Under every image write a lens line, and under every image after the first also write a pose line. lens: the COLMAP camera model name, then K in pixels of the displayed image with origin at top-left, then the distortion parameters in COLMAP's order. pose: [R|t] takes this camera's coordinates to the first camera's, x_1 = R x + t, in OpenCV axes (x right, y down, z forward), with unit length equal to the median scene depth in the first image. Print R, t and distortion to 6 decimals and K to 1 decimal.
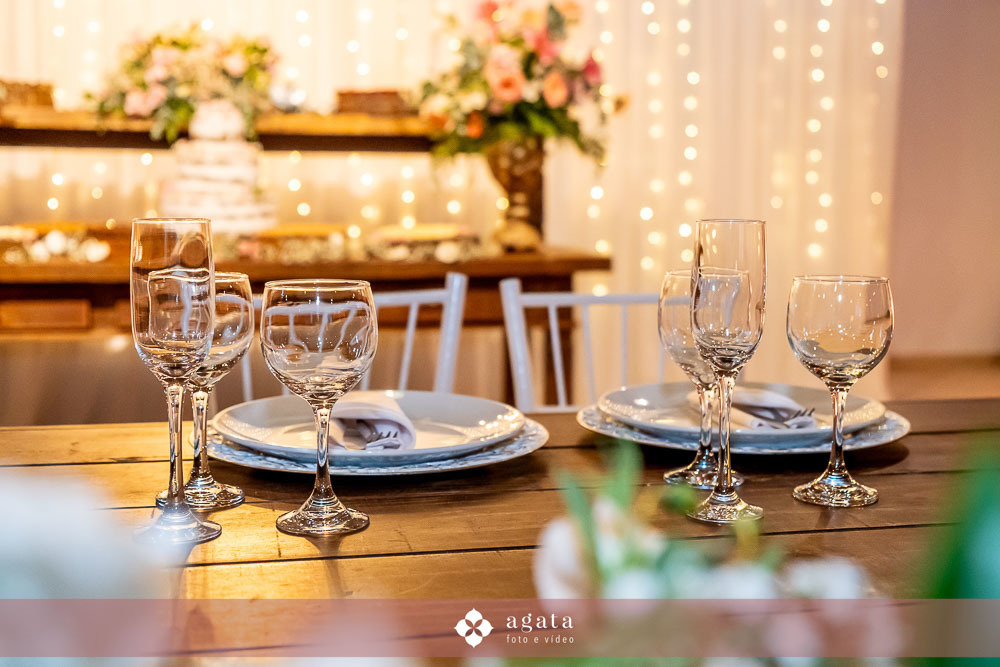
lens RADIAL K [[1237.5, 0, 500.0], [0, 1237.5, 333.5], [0, 0, 1]] dist [0.040084, 0.024280]
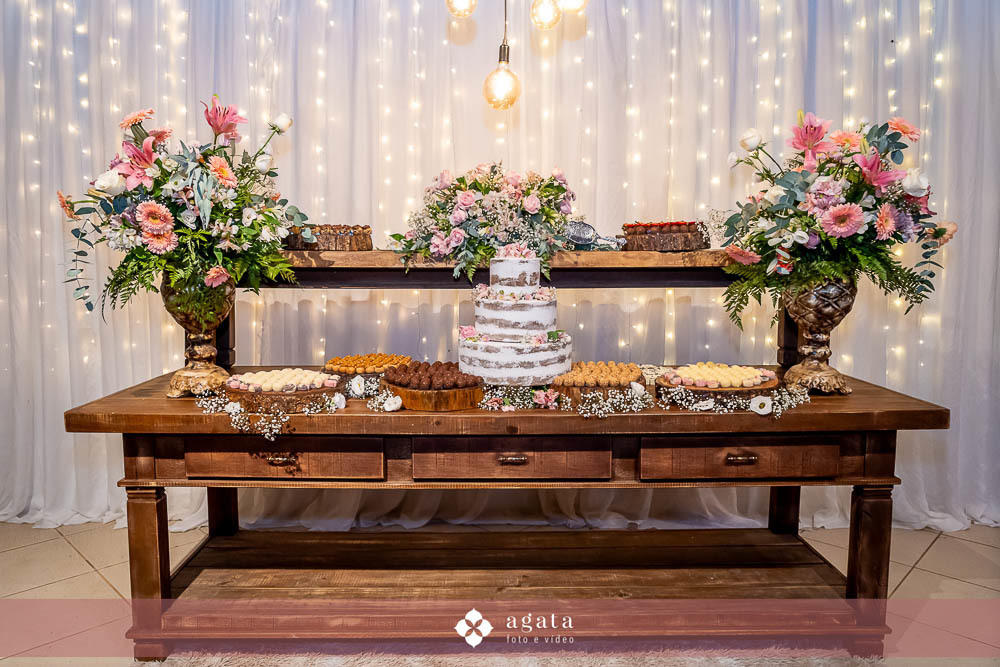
lens RADIAL K [[652.7, 0, 499.1], [0, 652.7, 337.0], [0, 0, 1]] dist [0.001982, 0.001558]
pose [[0.973813, 0.017900, -0.226645, -0.115755], [-0.019201, 0.999809, -0.003534, -0.104767], [0.226539, 0.007794, 0.973971, 0.470527]]
